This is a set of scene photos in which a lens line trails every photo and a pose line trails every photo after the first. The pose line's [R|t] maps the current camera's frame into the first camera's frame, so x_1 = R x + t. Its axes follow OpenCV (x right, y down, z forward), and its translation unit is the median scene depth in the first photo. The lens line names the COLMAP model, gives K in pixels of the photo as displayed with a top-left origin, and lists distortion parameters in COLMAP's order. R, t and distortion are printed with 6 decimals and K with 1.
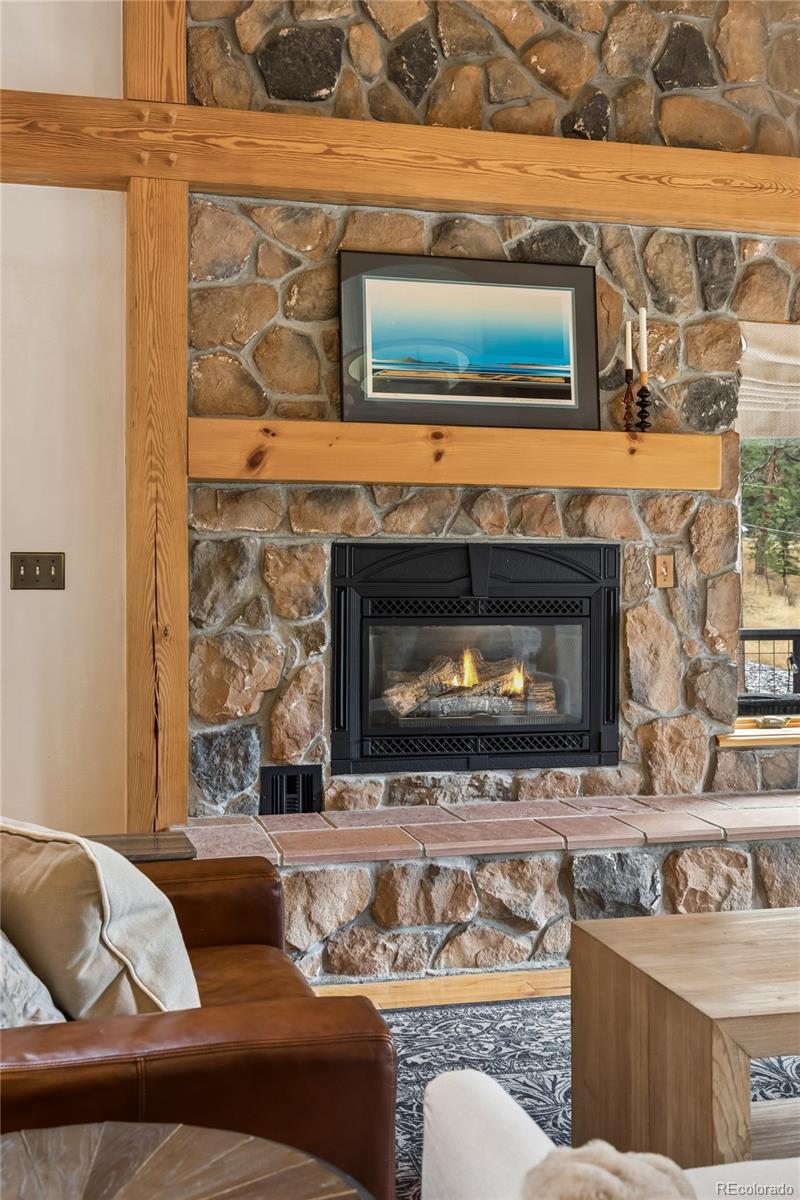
lens RADIAL K [[1334.4, 0, 400.0], [0, 1334.4, 600.0], [0, 0, 1]] dist [-0.008749, -0.003167]
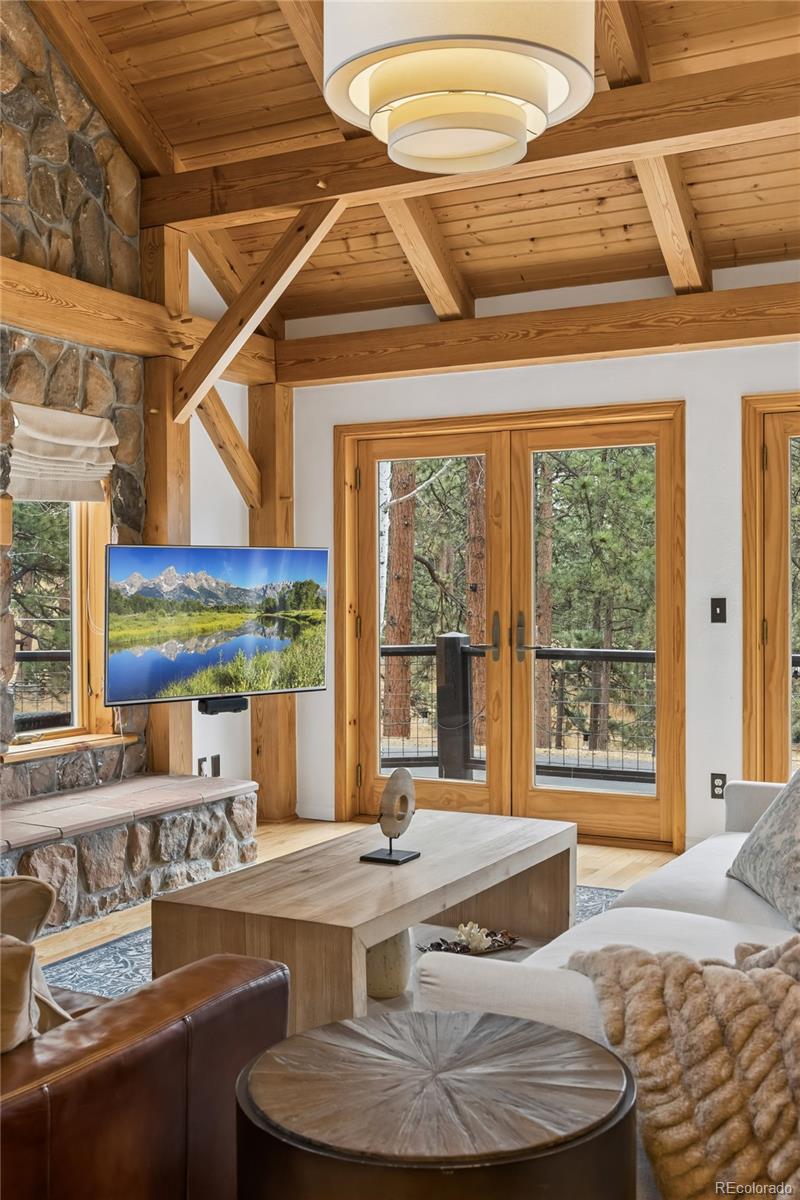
lens RADIAL K [[1304.5, 0, 400.0], [0, 1304.5, 600.0], [0, 0, 1]] dist [-0.002266, -0.000371]
pose [[0.645533, -0.007789, 0.763693, -0.407379], [0.012269, 0.999925, -0.000172, -0.028748], [-0.763634, 0.009481, 0.645580, -0.007230]]
